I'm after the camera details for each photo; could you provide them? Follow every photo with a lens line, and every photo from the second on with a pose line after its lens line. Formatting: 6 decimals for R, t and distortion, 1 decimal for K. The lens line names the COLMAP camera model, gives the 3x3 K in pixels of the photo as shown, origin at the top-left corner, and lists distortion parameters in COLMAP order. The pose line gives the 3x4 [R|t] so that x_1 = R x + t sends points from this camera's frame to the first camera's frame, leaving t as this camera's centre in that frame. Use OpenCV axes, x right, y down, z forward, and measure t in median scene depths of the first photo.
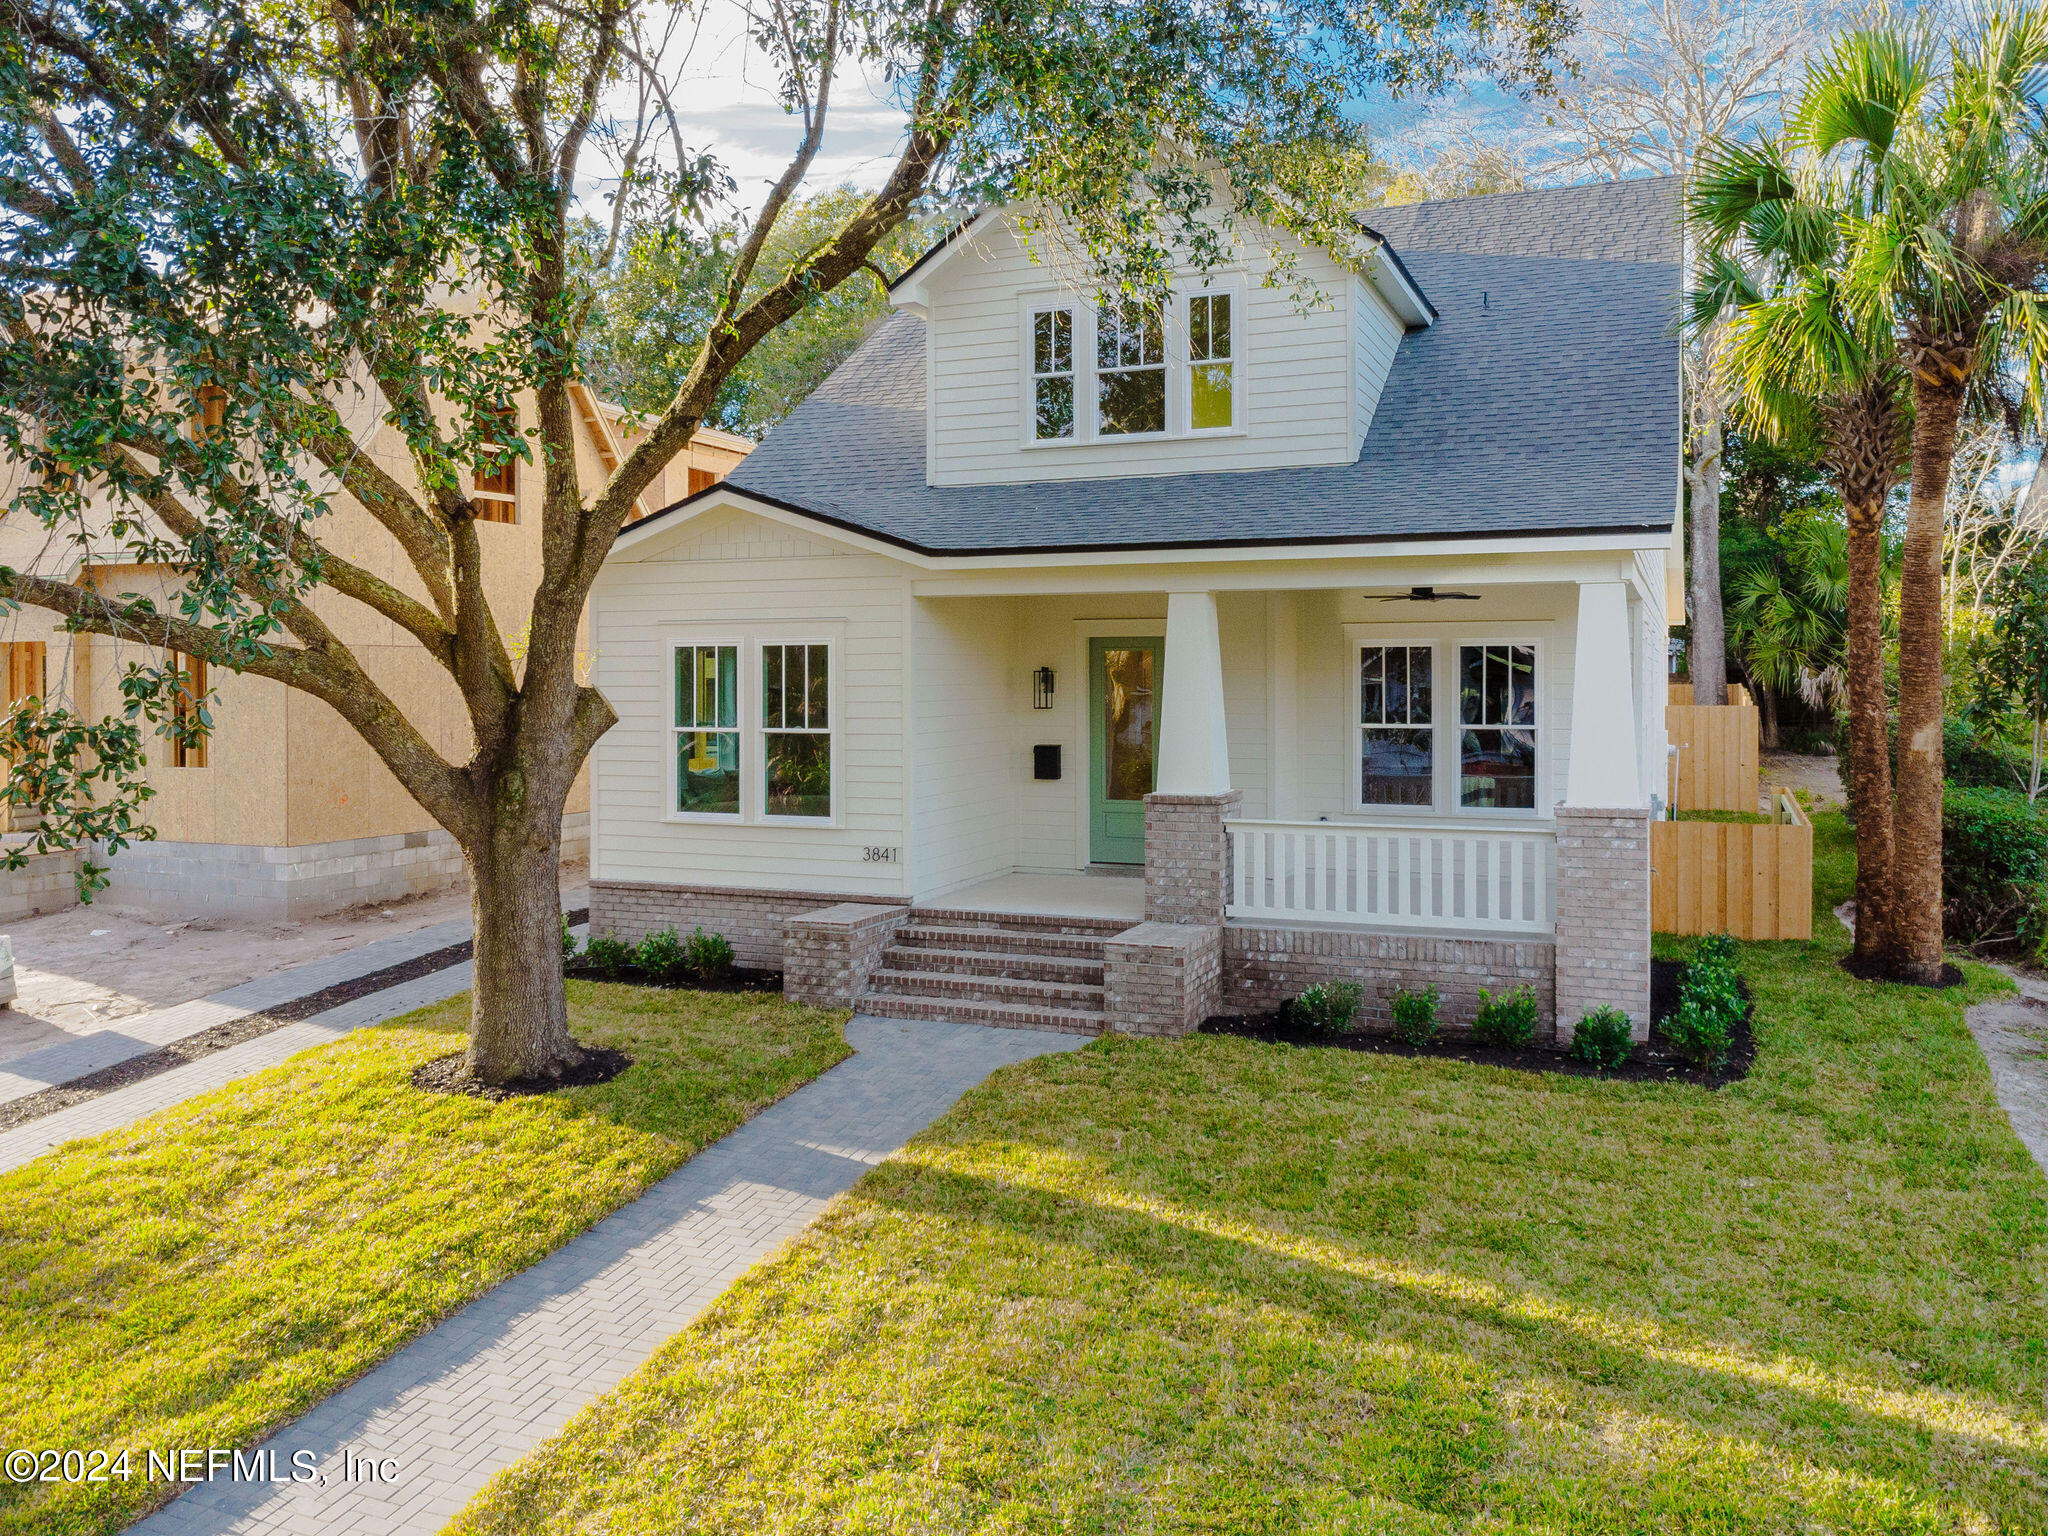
lens RADIAL K [[1587.4, 0, 1051.0], [0, 1587.4, 711.0], [0, 0, 1]] dist [-0.004606, 0.000327]
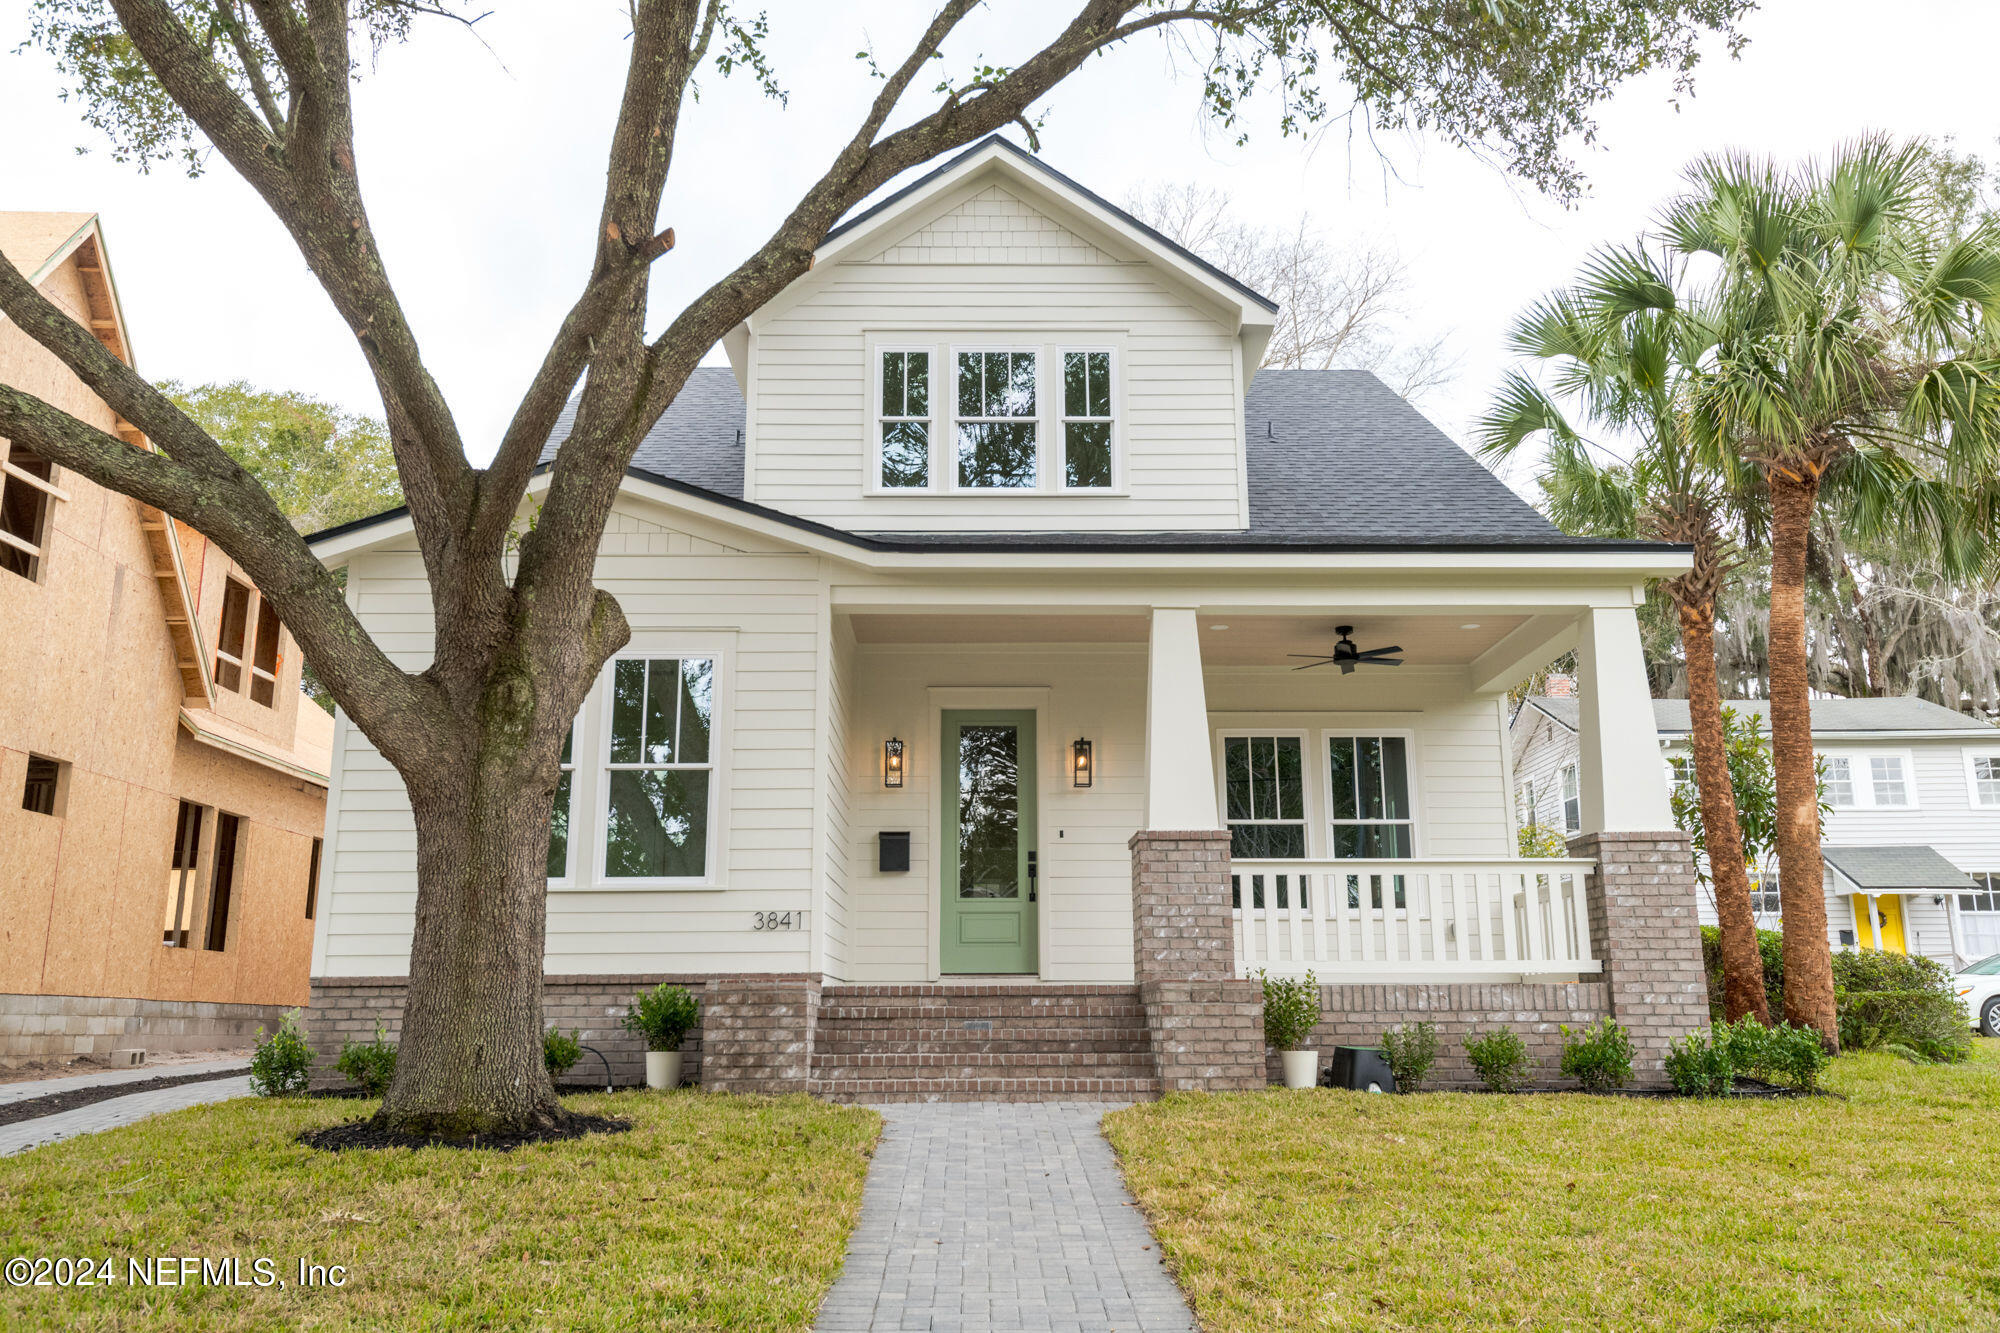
lens RADIAL K [[1658.4, 0, 1000.0], [0, 1658.4, 666.5], [0, 0, 1]] dist [0.021672, -0.008127]
pose [[0.918494, 0.085419, 0.386098, -0.359682], [0.010447, 0.970808, -0.239631, 0.178654], [-0.395296, 0.224133, 0.890789, 0.213637]]
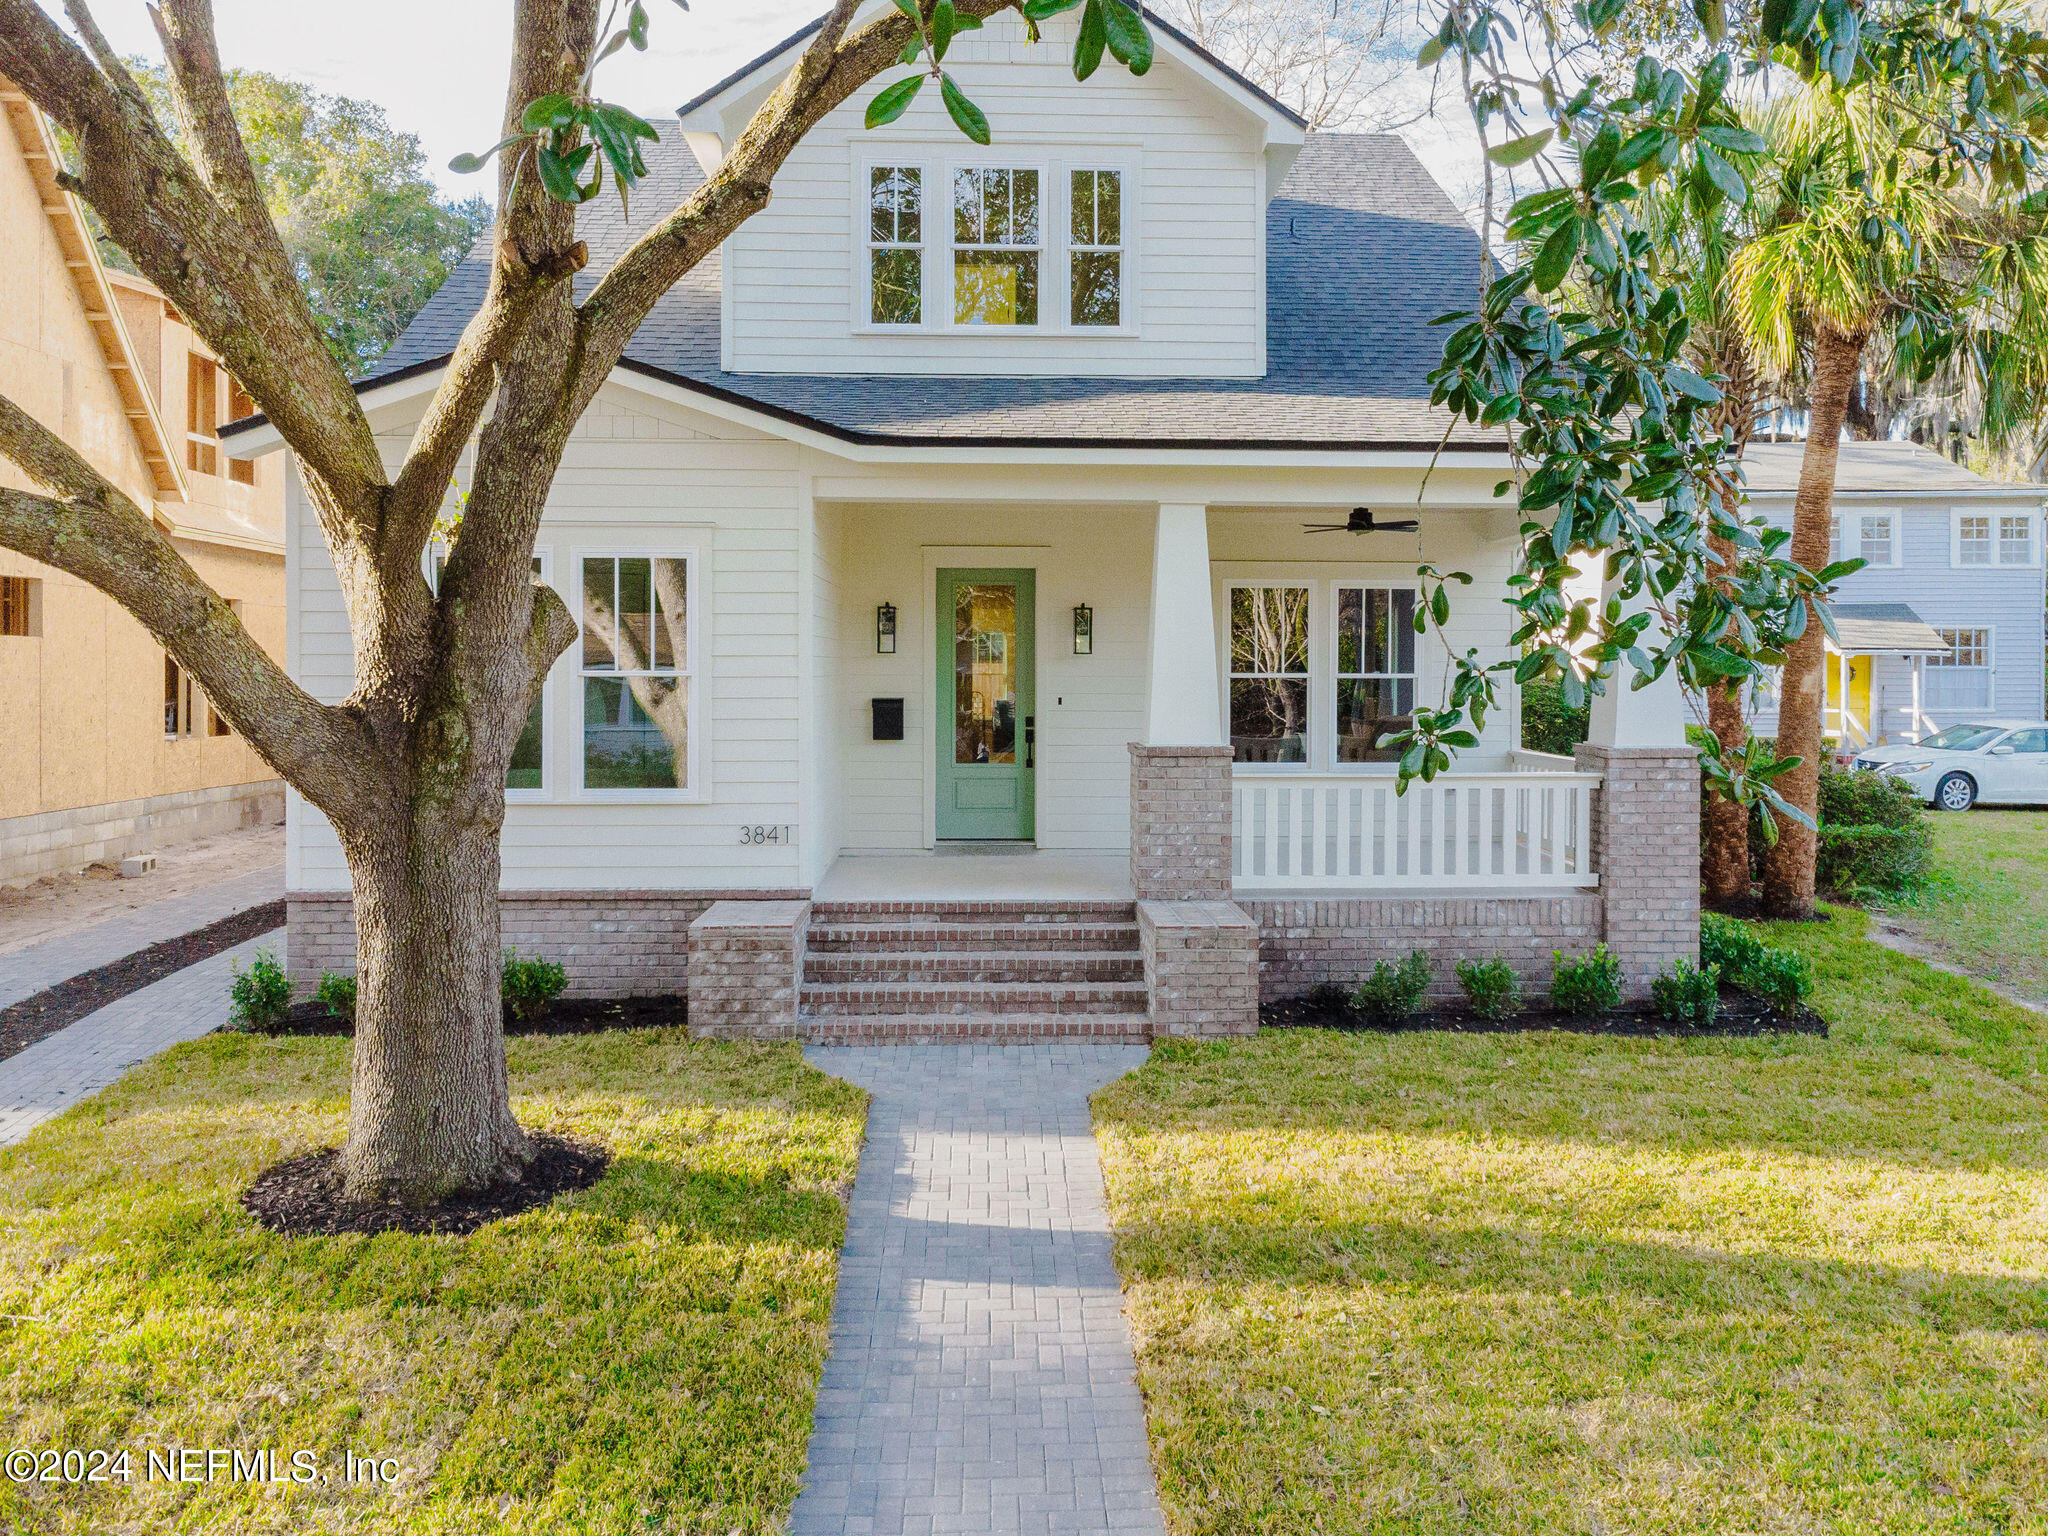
lens RADIAL K [[1587.4, 0, 1051.0], [0, 1587.4, 711.0], [0, 0, 1]] dist [-0.004606, 0.000327]
pose [[0.908126, -0.004934, 0.418668, -0.324668], [0.004086, 0.999987, 0.002921, 0.031409], [-0.418677, -0.000942, 0.908135, 0.269913]]
